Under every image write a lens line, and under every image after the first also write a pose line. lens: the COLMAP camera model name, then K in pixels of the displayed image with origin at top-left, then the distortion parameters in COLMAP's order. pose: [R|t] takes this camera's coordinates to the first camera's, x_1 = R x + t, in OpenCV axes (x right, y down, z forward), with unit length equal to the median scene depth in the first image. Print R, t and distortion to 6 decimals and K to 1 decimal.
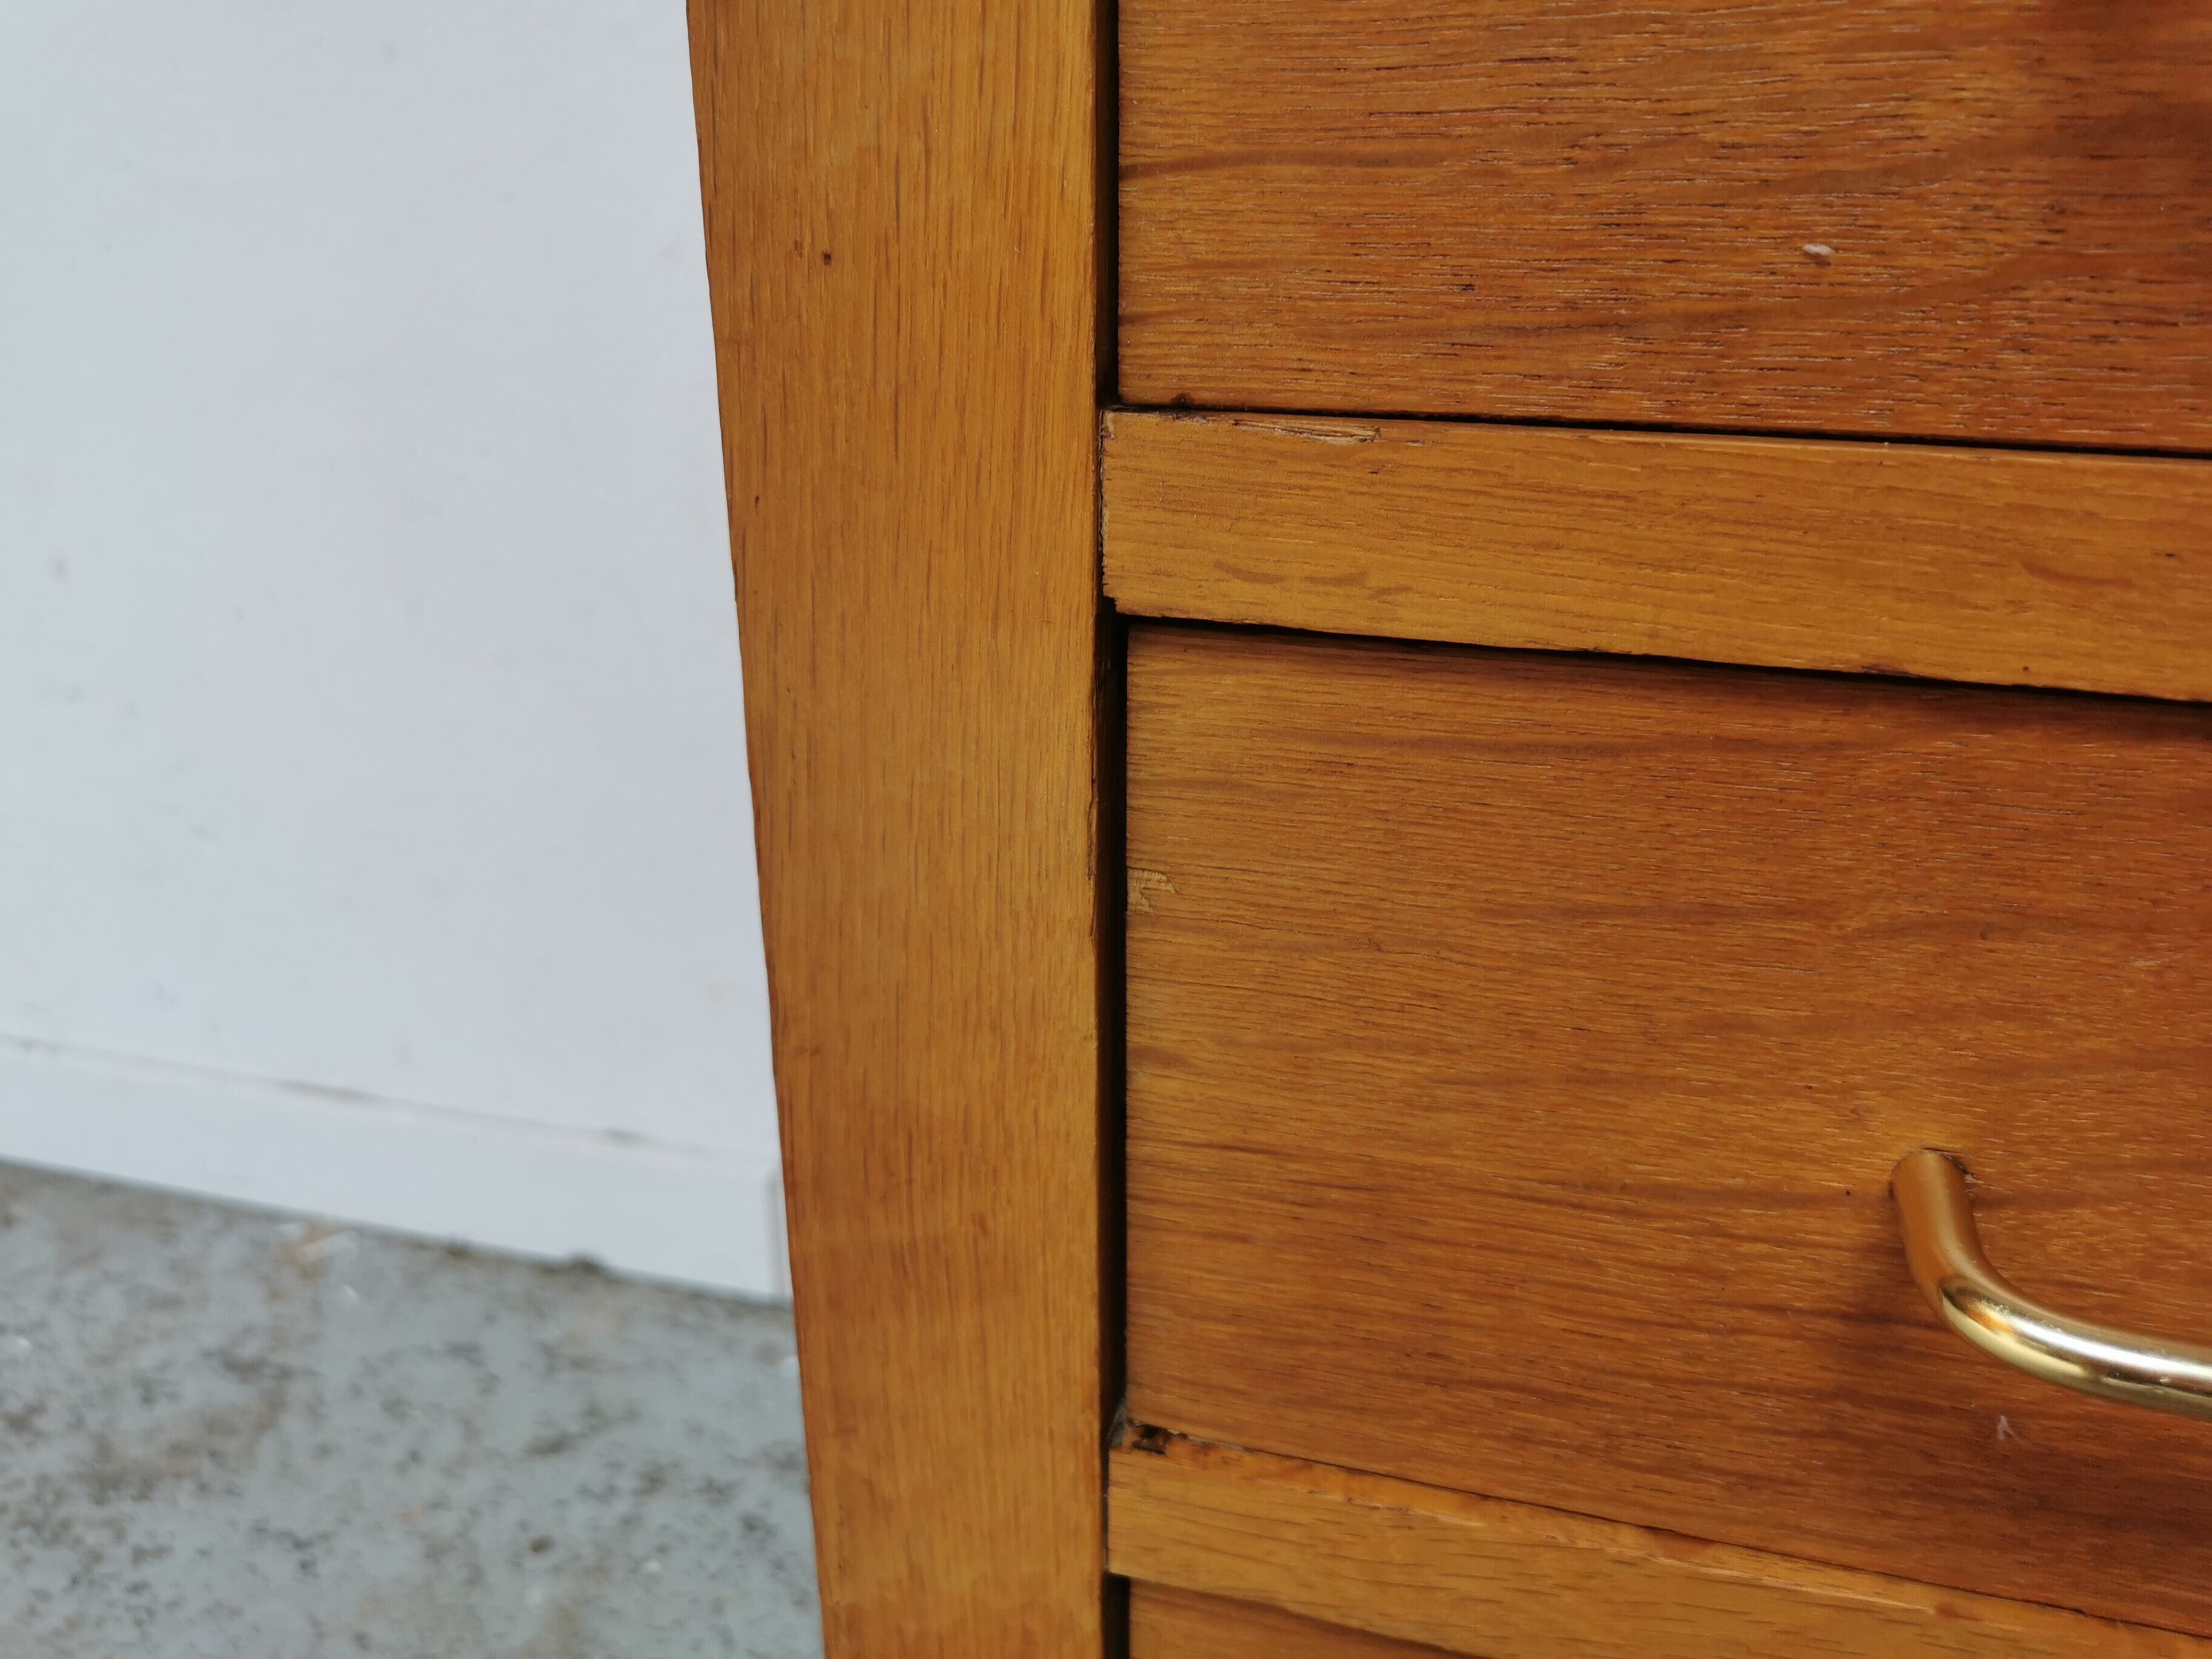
lens RADIAL K [[1773.4, 0, 1107.1], [0, 1773.4, 838.8], [0, 0, 1]] dist [0.001147, -0.010402]
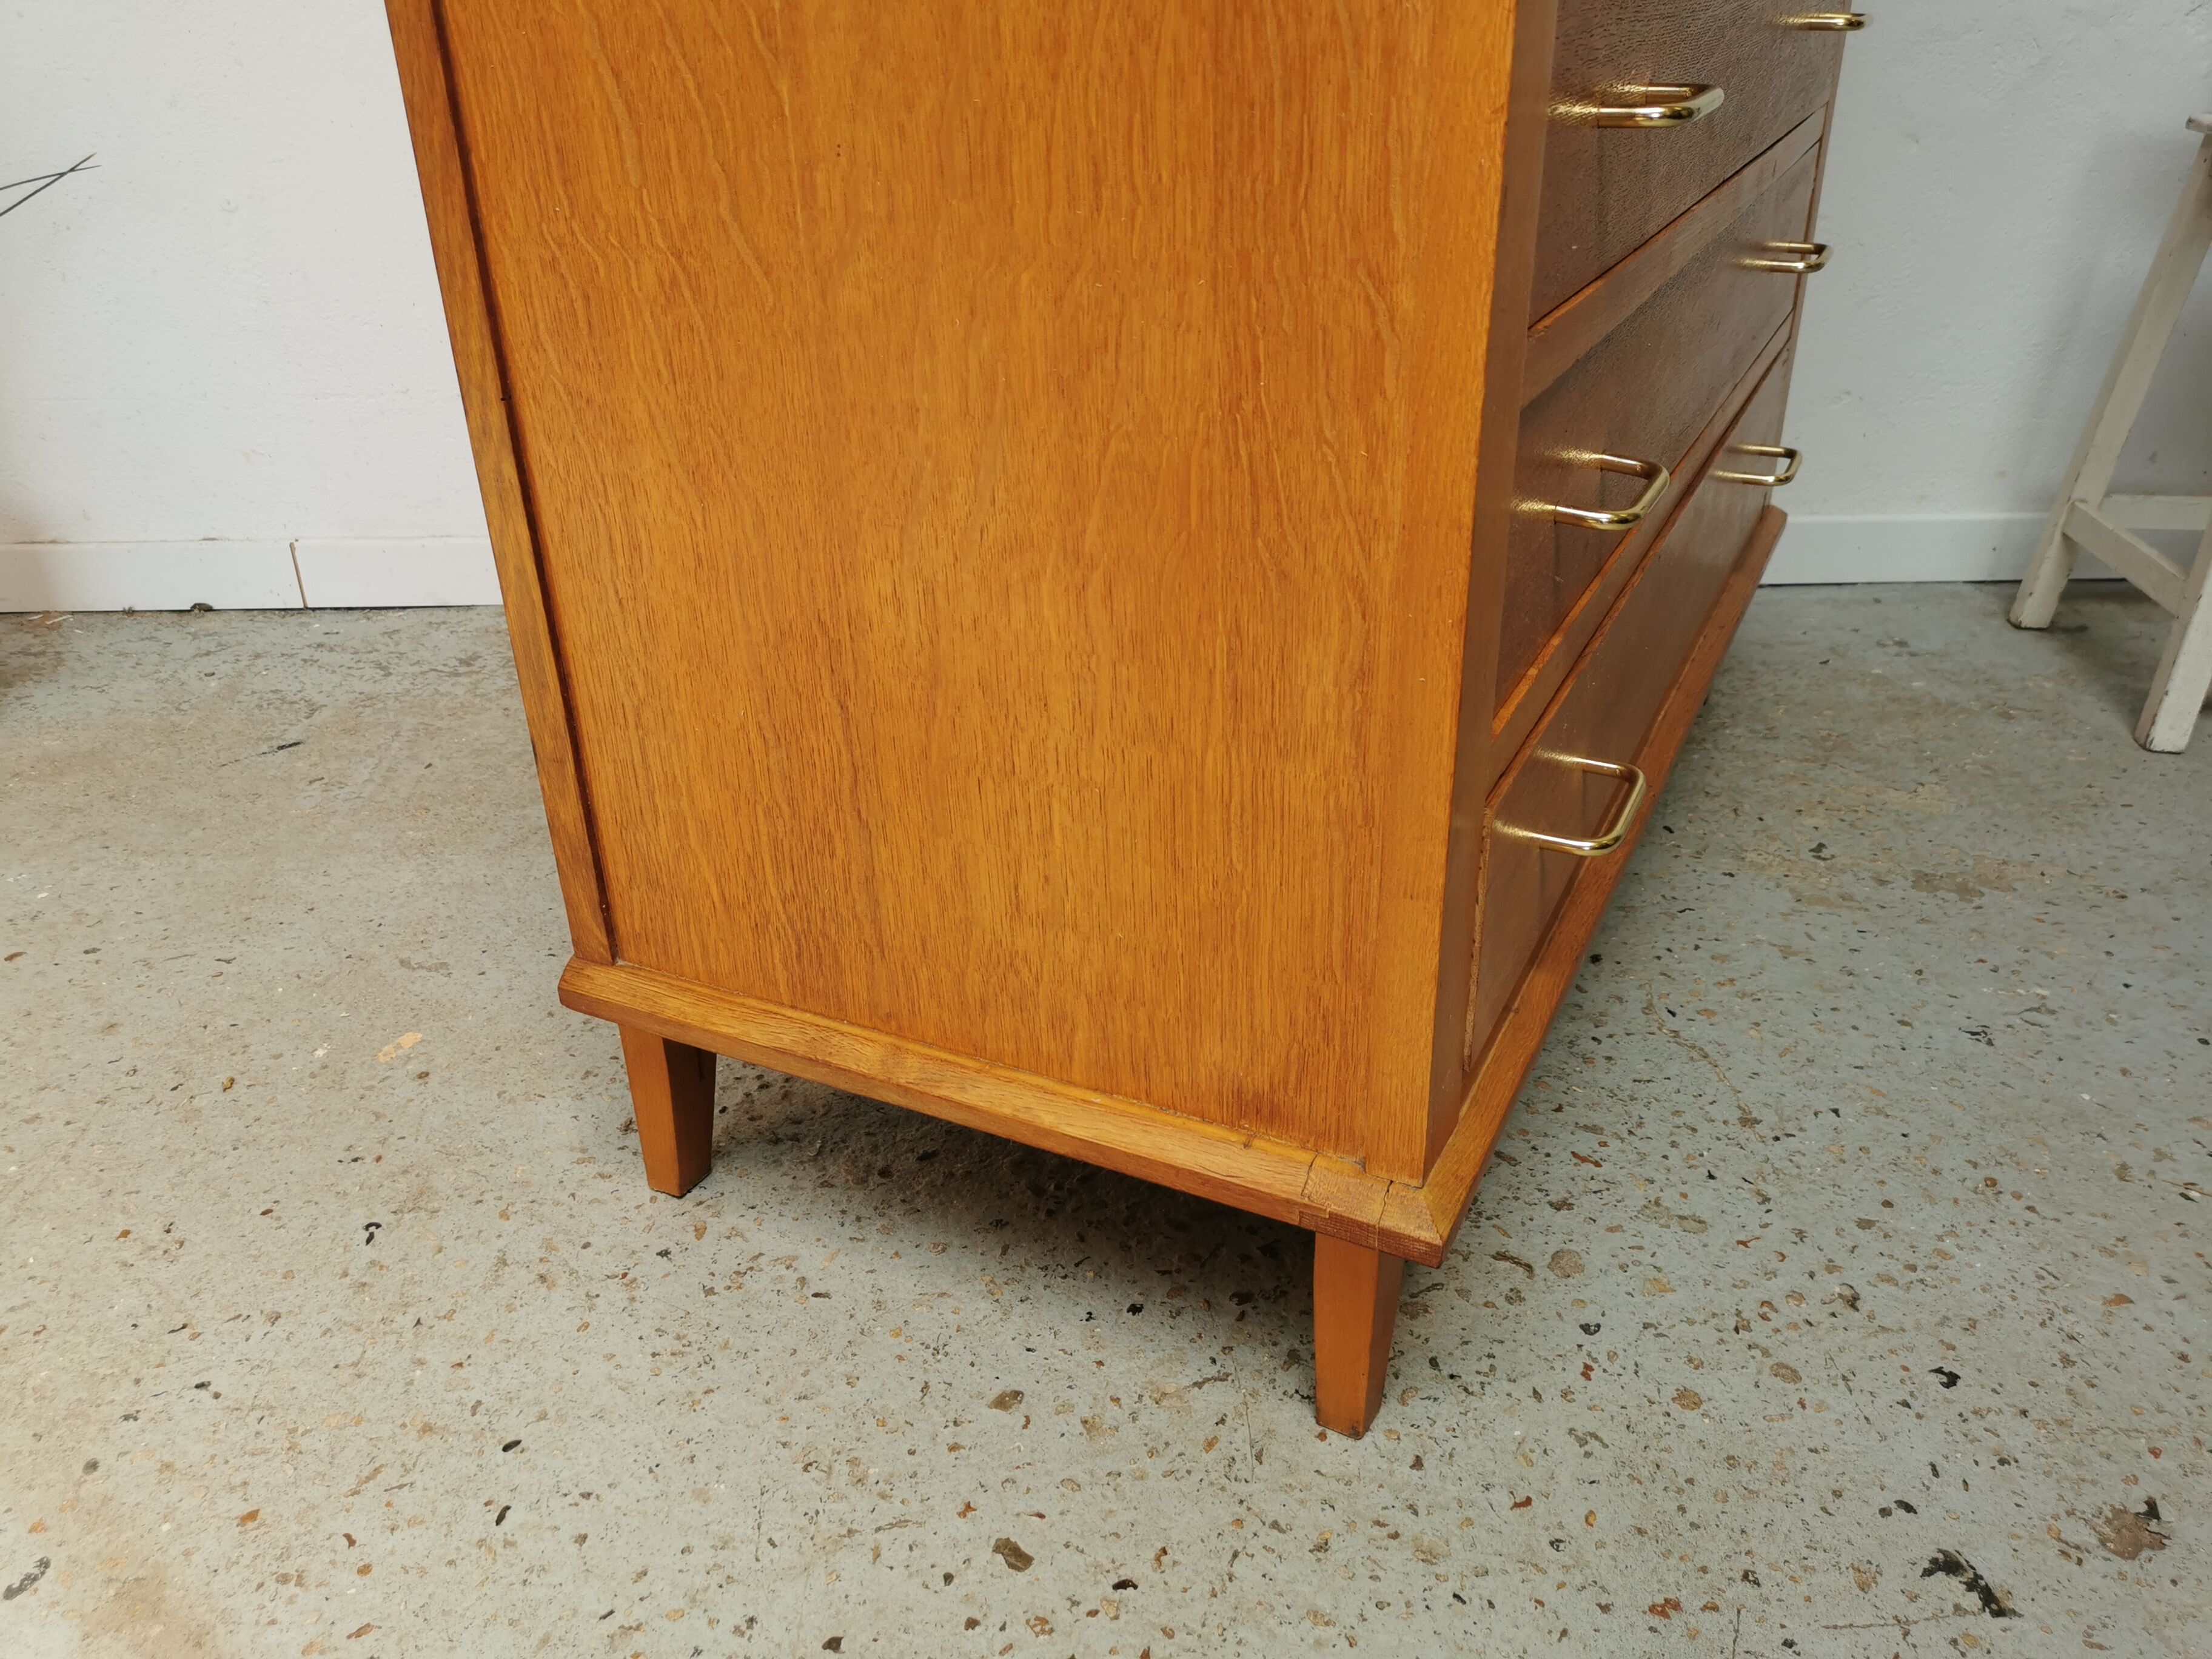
lens RADIAL K [[1706.7, 0, 1108.0], [0, 1706.7, 826.1], [0, 0, 1]] dist [0.054201, -0.064744]
pose [[0.954118, -0.146432, 0.261183, 0.194967], [0.120190, 0.986201, 0.113849, 0.493373], [-0.274250, -0.077233, 0.958552, -1.576113]]
